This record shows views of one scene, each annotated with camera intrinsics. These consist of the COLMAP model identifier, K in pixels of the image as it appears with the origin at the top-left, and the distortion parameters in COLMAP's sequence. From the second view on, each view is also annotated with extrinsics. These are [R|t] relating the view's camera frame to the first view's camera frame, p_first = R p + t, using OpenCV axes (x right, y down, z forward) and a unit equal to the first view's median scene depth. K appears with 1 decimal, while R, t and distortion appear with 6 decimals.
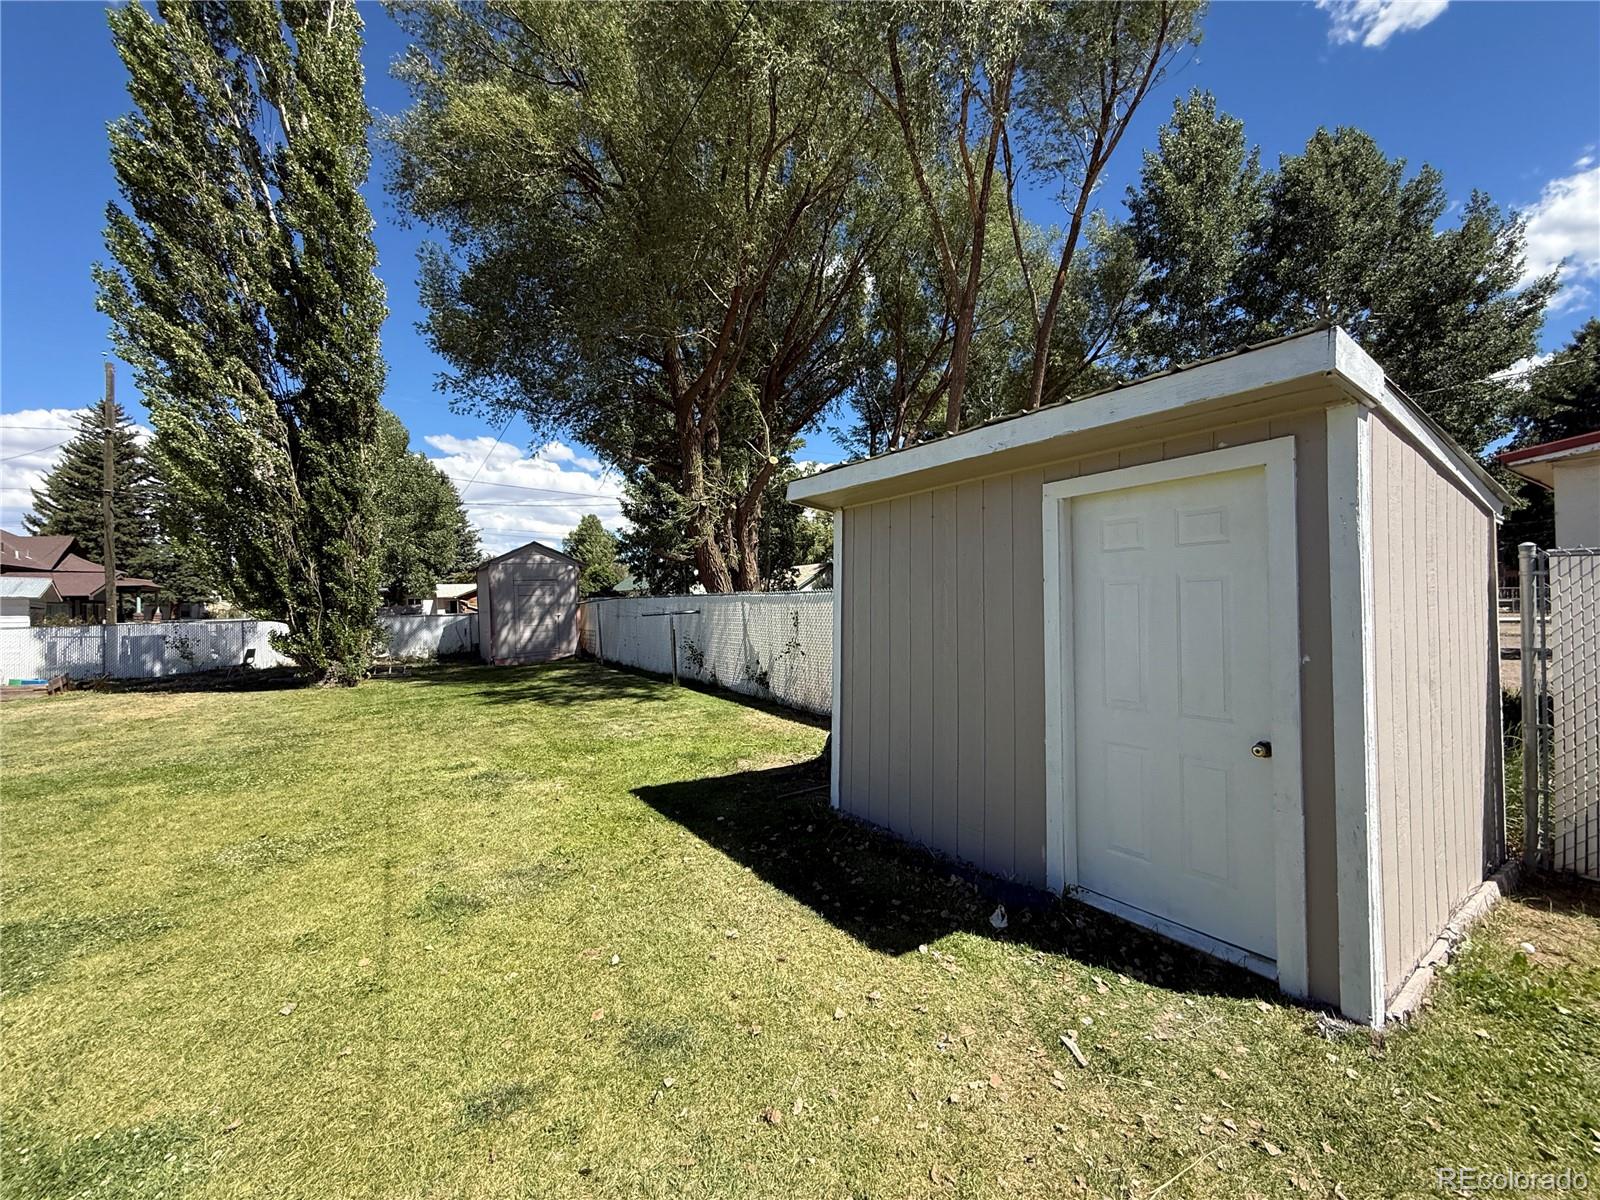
lens RADIAL K [[645.8, 0, 800.0], [0, 645.8, 600.0], [0, 0, 1]] dist [-0.000740, -0.000178]
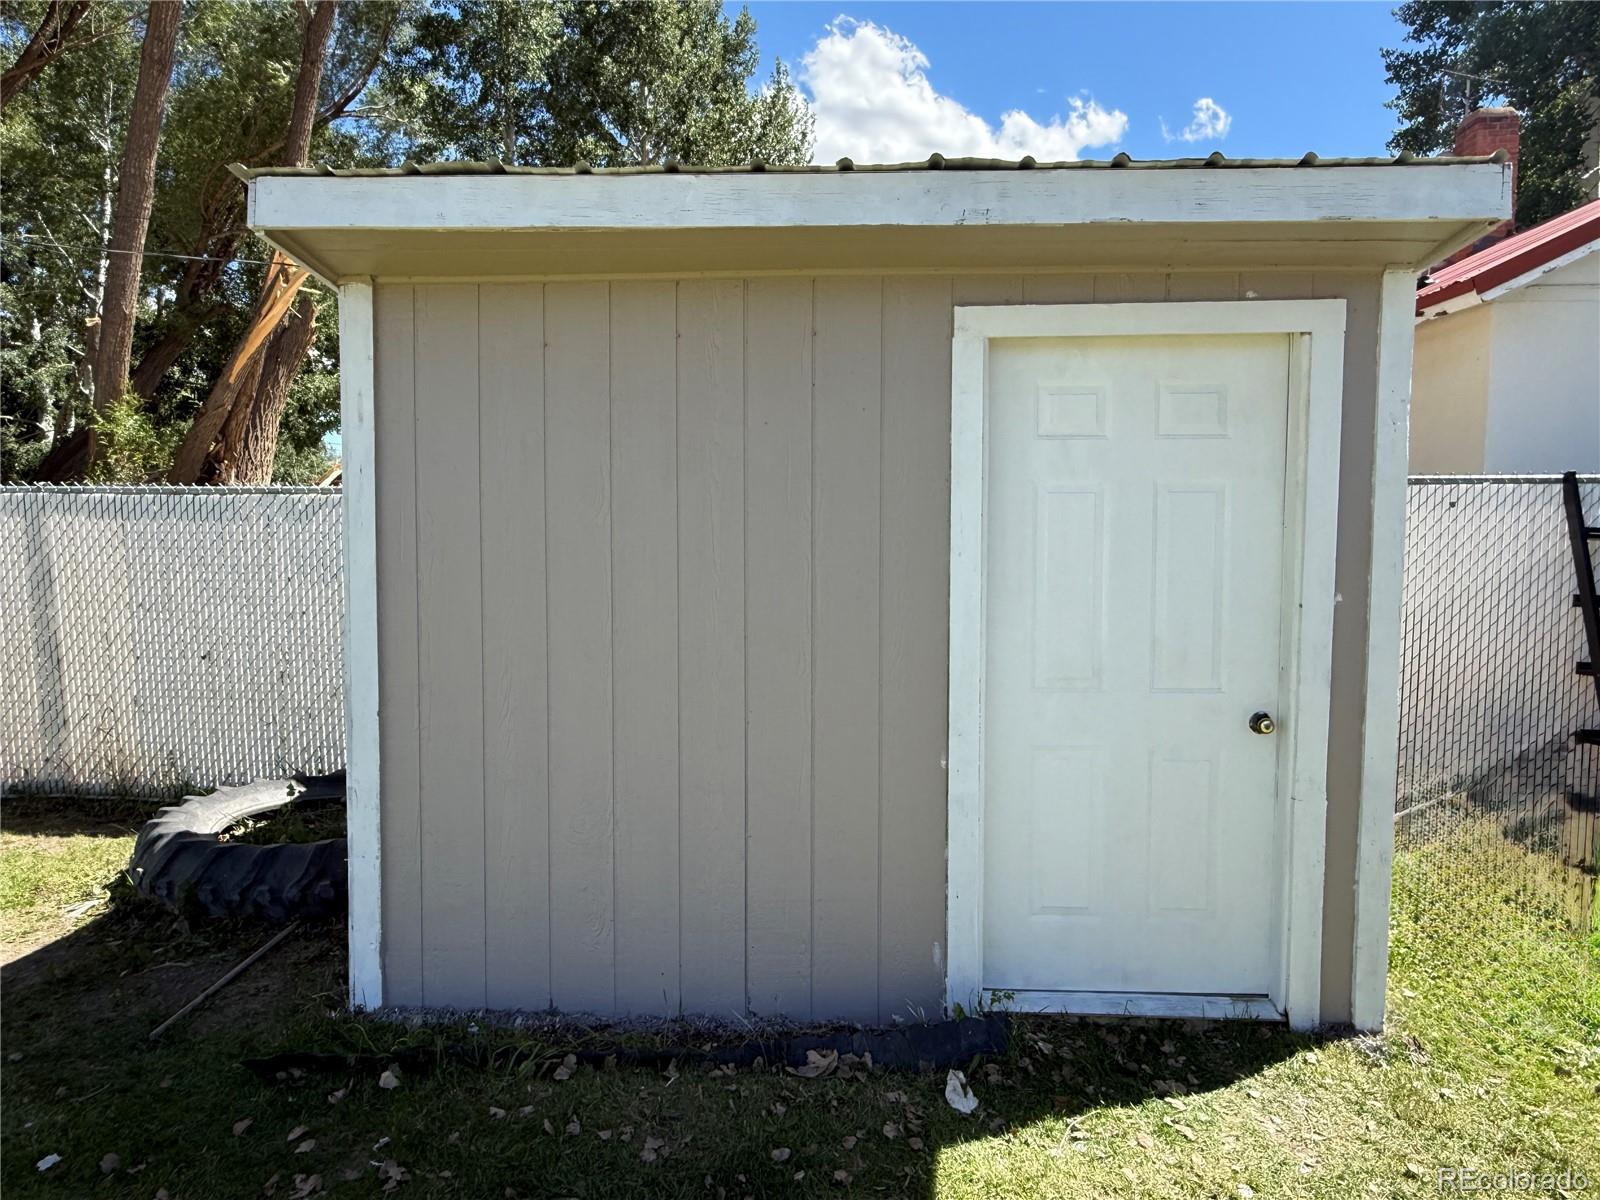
lens RADIAL K [[1046.9, 0, 800.0], [0, 1046.9, 600.0], [0, 0, 1]] dist [-0.009995, 0.001481]
pose [[0.604934, -0.039415, 0.795300, -0.458130], [-0.014395, 0.998070, 0.060414, 0.021889], [-0.796146, -0.047994, 0.603198, 0.586567]]
